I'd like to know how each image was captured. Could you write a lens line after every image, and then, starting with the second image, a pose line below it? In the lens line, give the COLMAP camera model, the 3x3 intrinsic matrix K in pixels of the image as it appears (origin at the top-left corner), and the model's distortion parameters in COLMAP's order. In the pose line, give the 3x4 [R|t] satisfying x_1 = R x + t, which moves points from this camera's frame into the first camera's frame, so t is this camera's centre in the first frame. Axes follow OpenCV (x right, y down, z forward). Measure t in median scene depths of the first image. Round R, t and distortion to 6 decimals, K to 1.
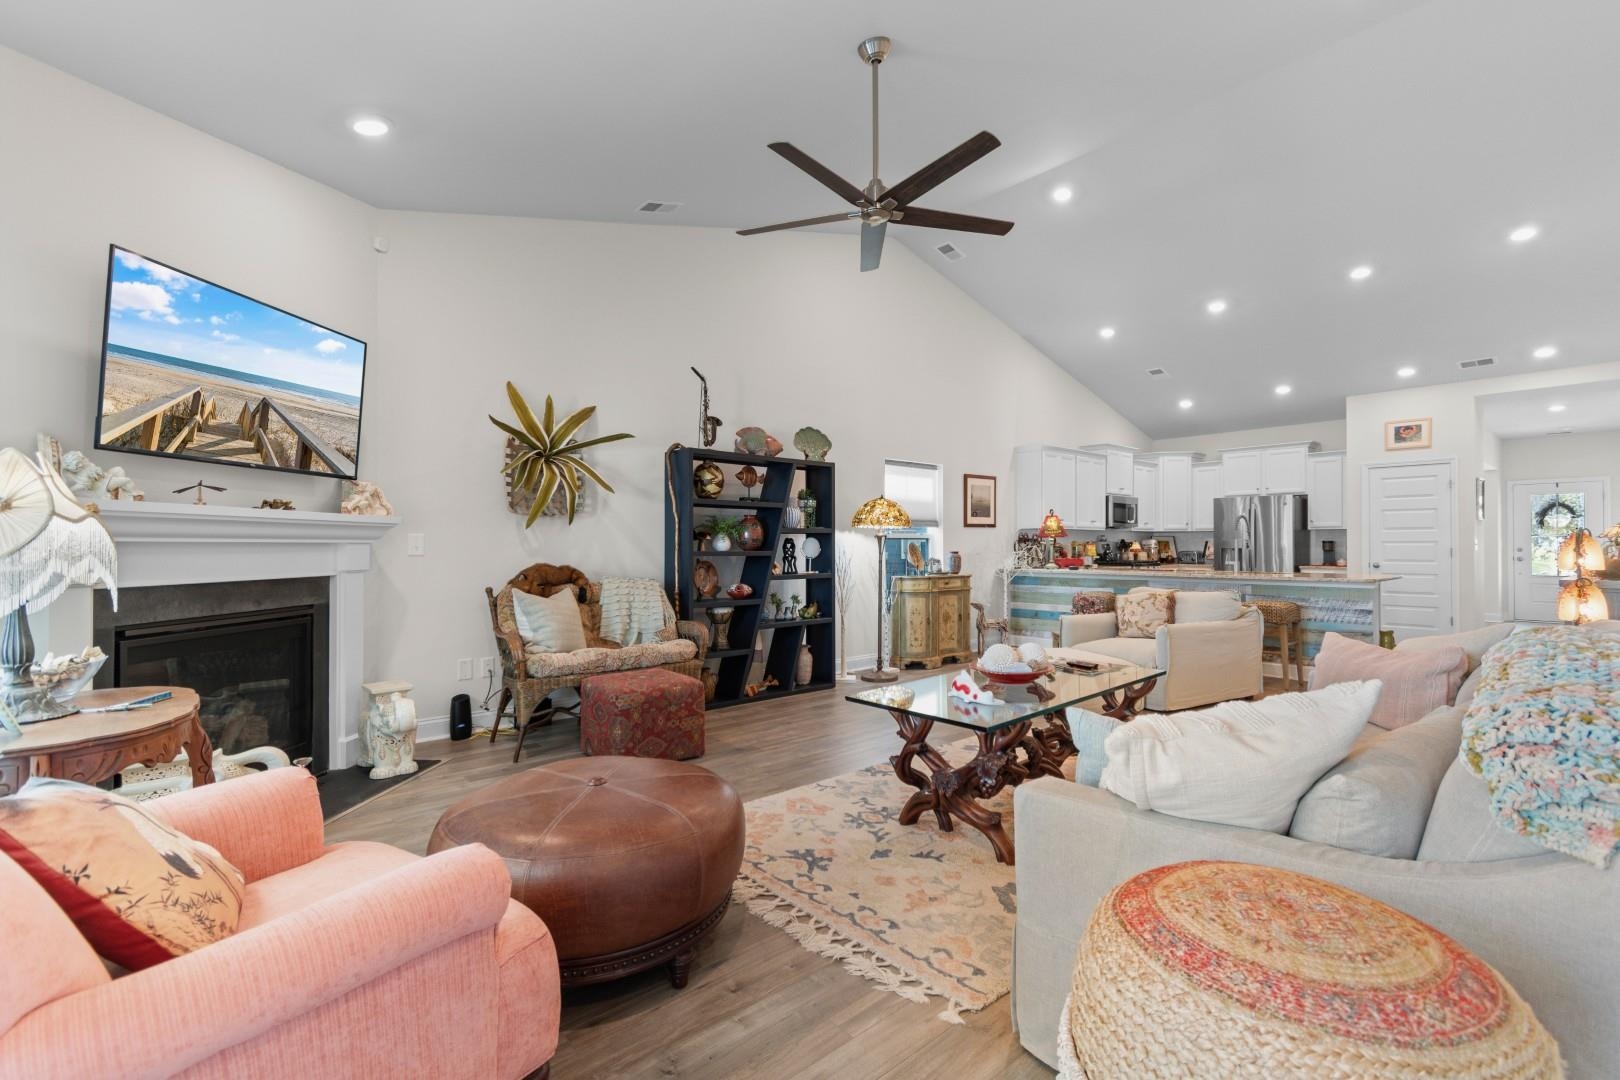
lens RADIAL K [[718.1, 0, 810.0], [0, 718.1, 540.0], [0, 0, 1]] dist [0.000036, -0.000527]
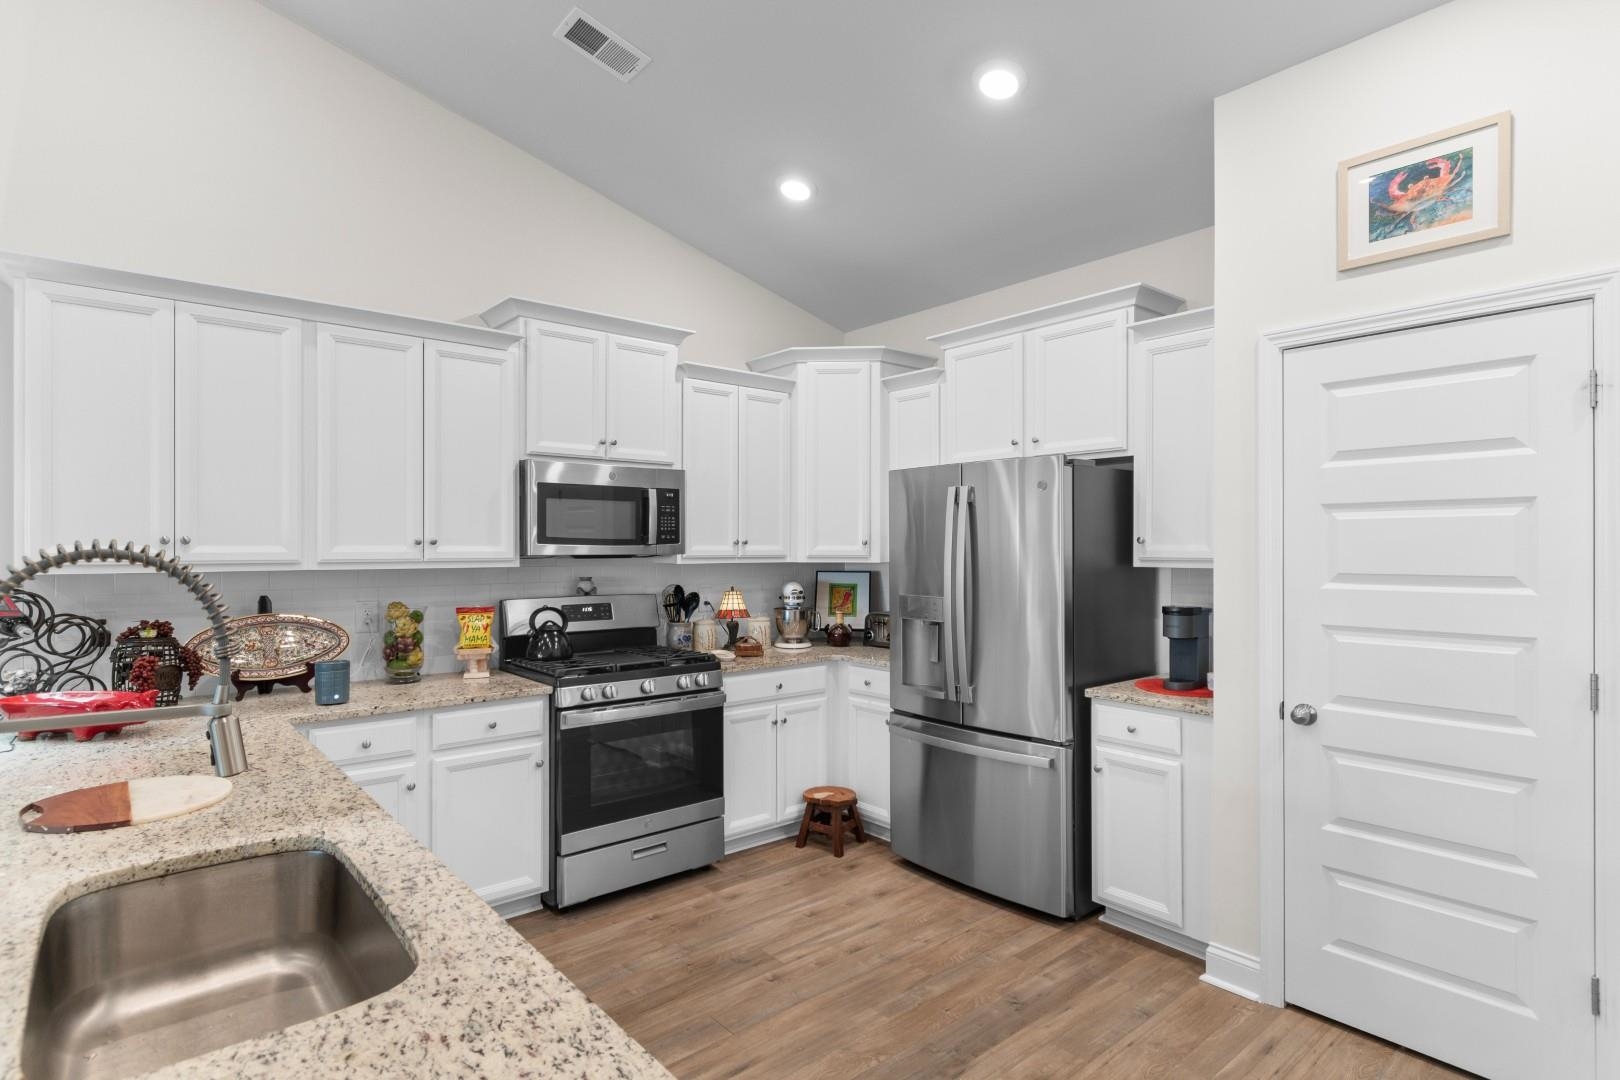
lens RADIAL K [[837.5, 0, 821.3], [0, 837.5, 544.9], [0, 0, 1]] dist [0.002539, -0.000592]
pose [[0.999983, 0.000137, -0.005756, 0.584202], [-0.000101, 0.999980, 0.006324, -0.027527], [0.005757, -0.006323, 0.999963, 0.659083]]
